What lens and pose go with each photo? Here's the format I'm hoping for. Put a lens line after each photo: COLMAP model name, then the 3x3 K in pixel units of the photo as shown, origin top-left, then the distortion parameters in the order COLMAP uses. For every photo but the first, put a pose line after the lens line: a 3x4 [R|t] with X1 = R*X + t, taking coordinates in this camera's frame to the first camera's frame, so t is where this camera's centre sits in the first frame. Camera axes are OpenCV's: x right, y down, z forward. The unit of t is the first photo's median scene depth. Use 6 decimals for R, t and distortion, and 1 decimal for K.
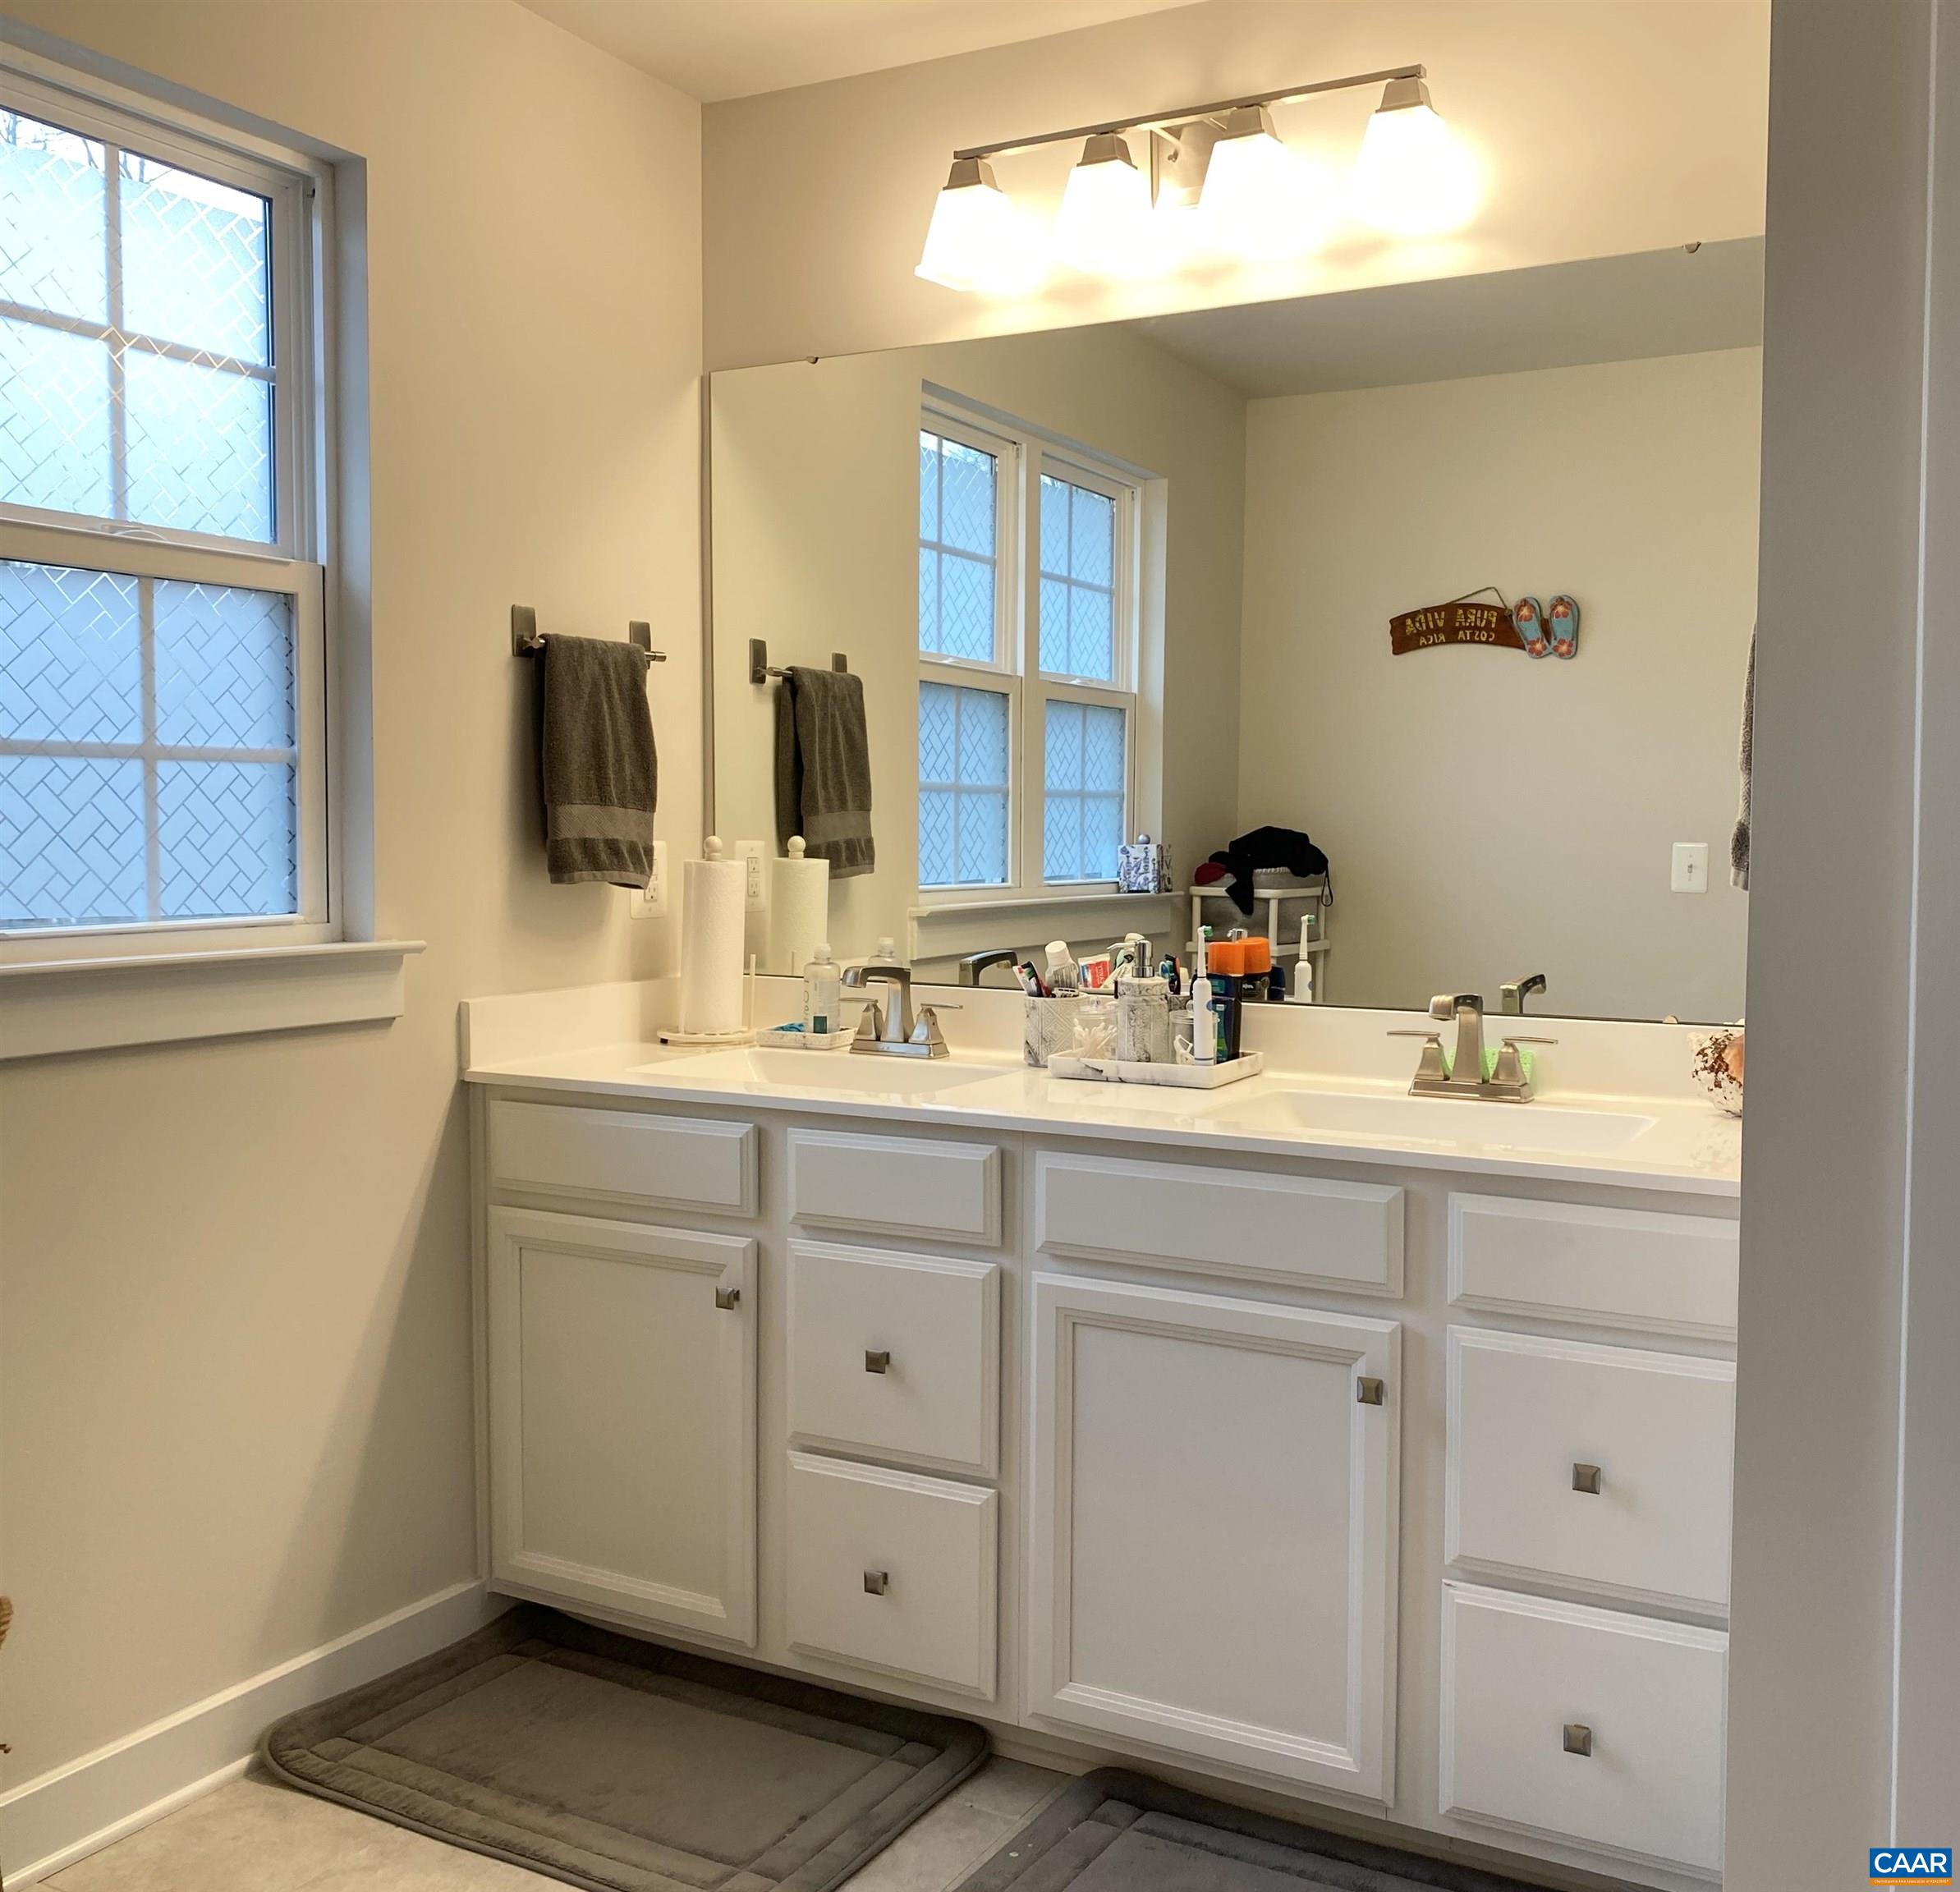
lens RADIAL K [[1995.1, 0, 987.3], [0, 1995.1, 885.8], [0, 0, 1]] dist [0.120174, -0.240639]
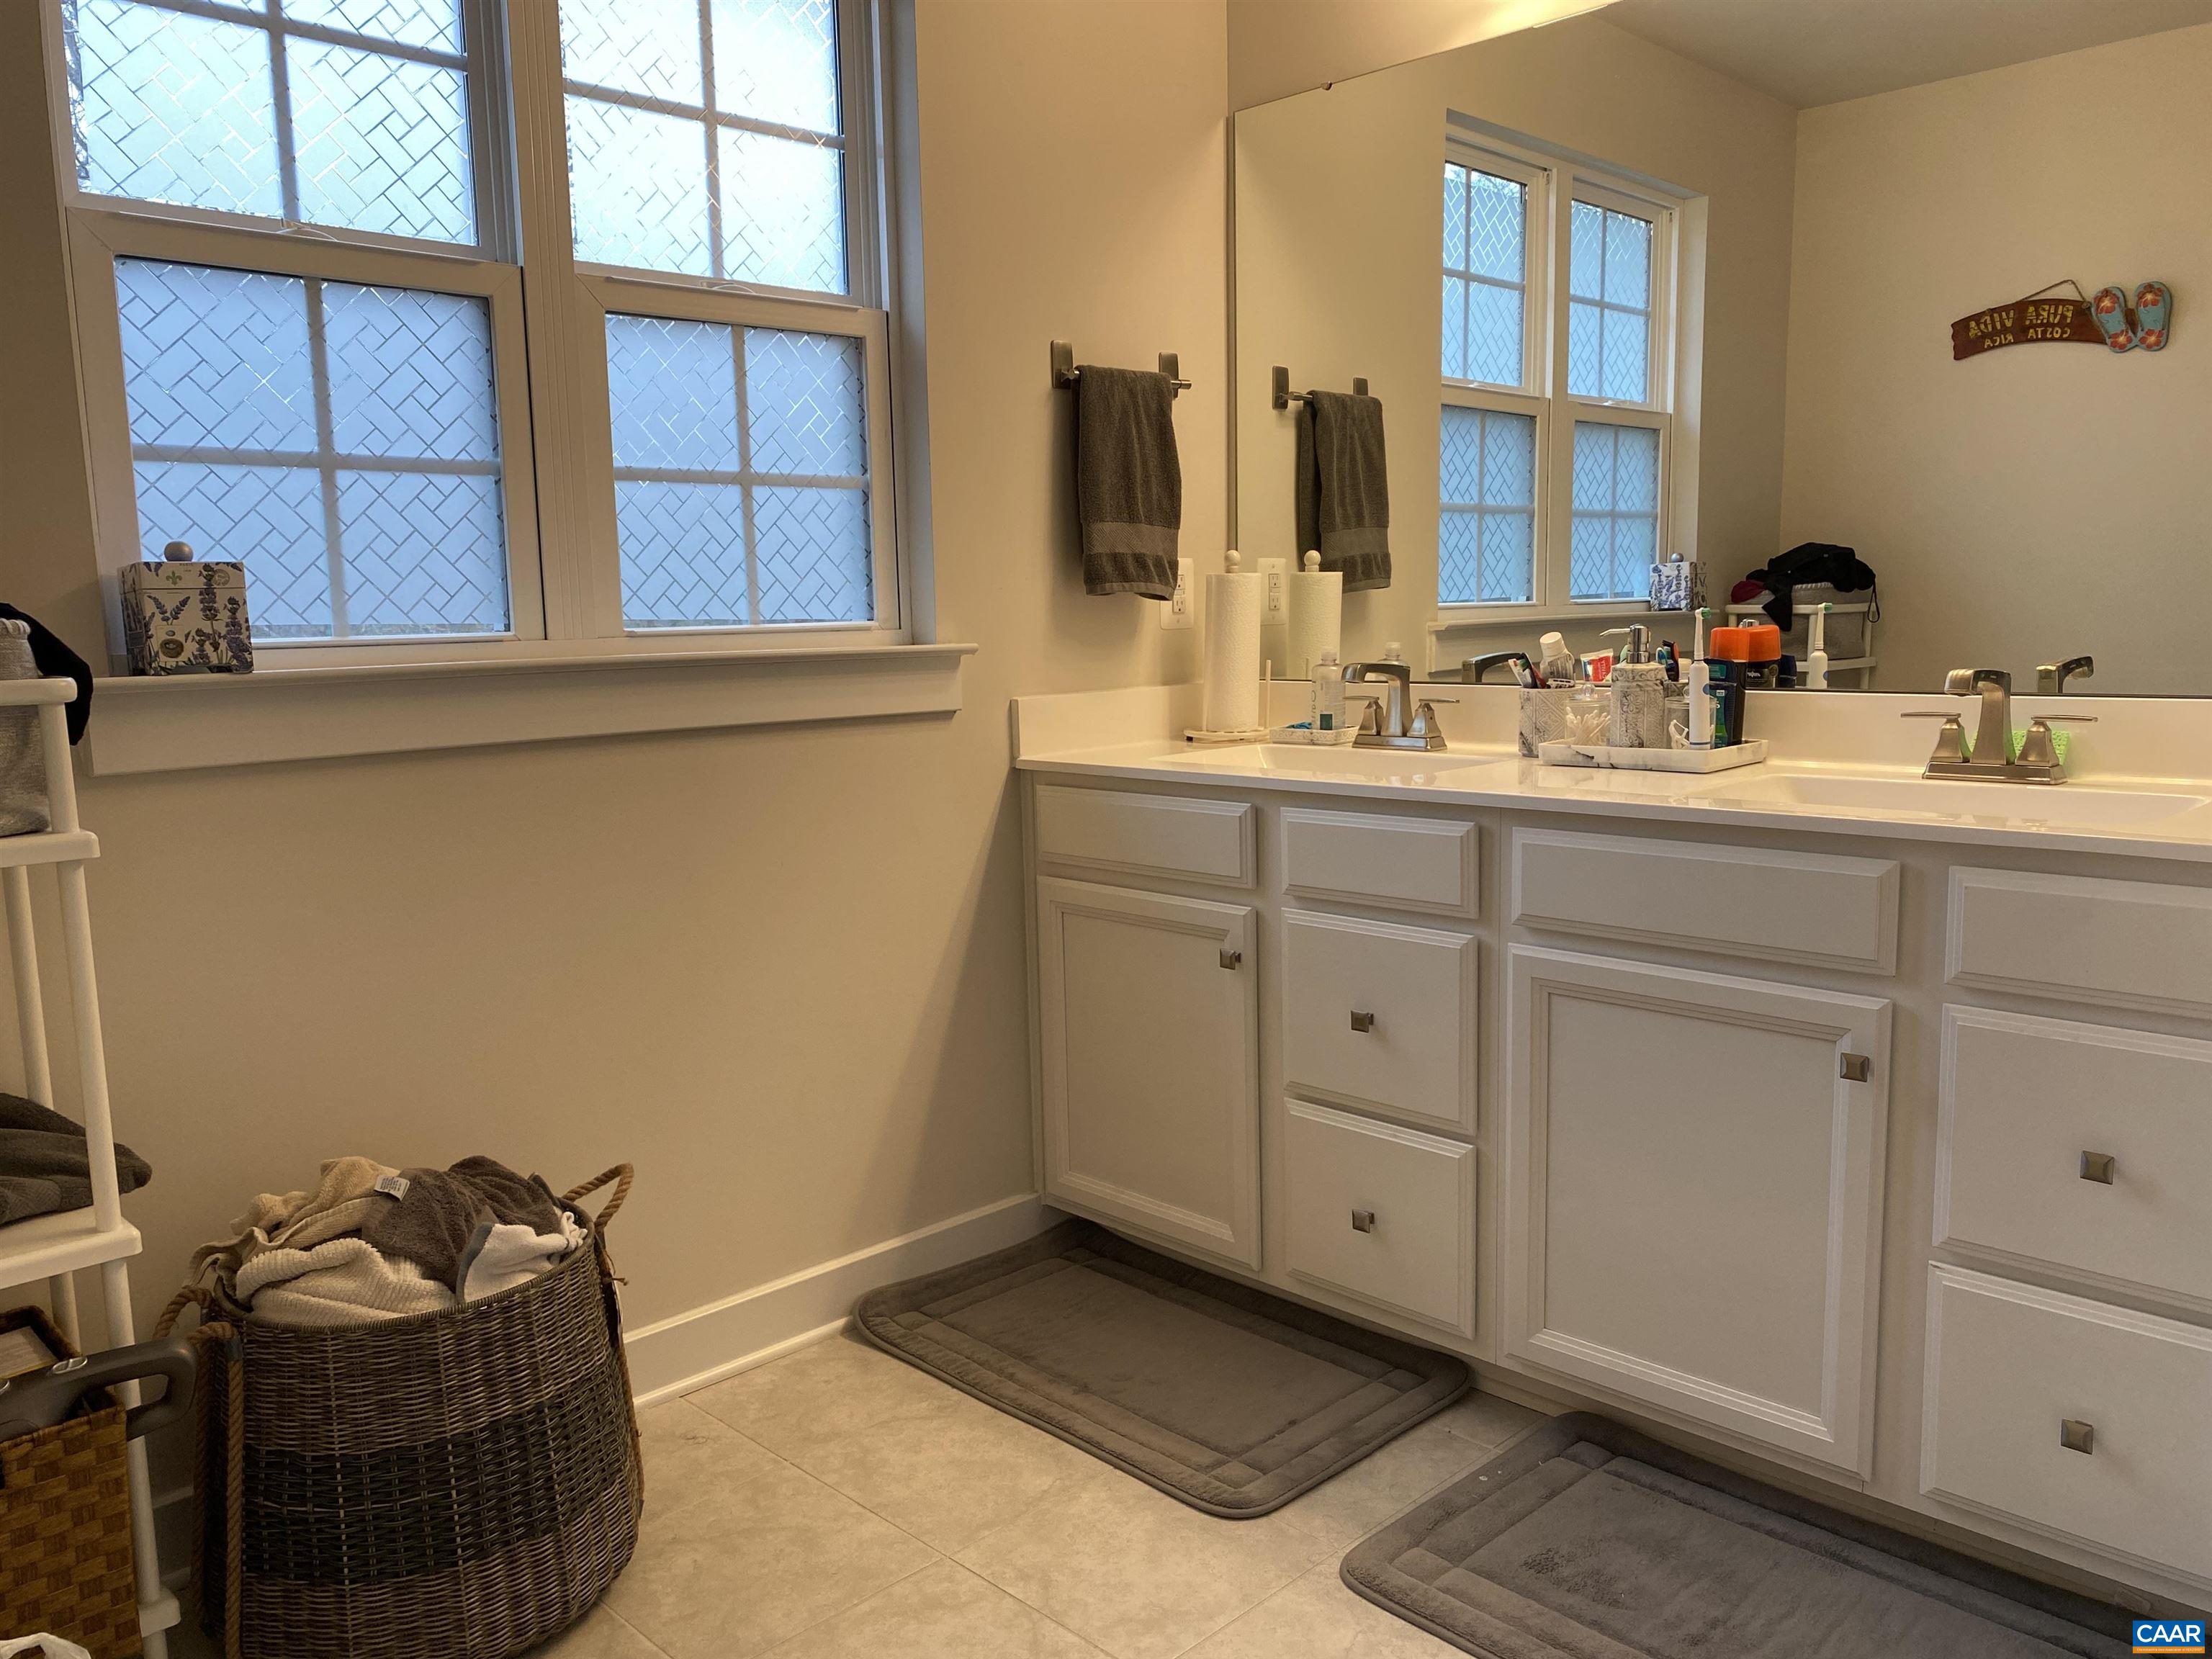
lens RADIAL K [[1668.8, 0, 1106.0], [0, 1668.8, 829.5], [0, 0, 1]] dist [0.045772, -0.061363]
pose [[0.954422, 0.013112, -0.298171, 0.074828], [0.009490, 0.997196, 0.074227, 0.063333], [0.298309, -0.073673, 0.951622, 0.112165]]
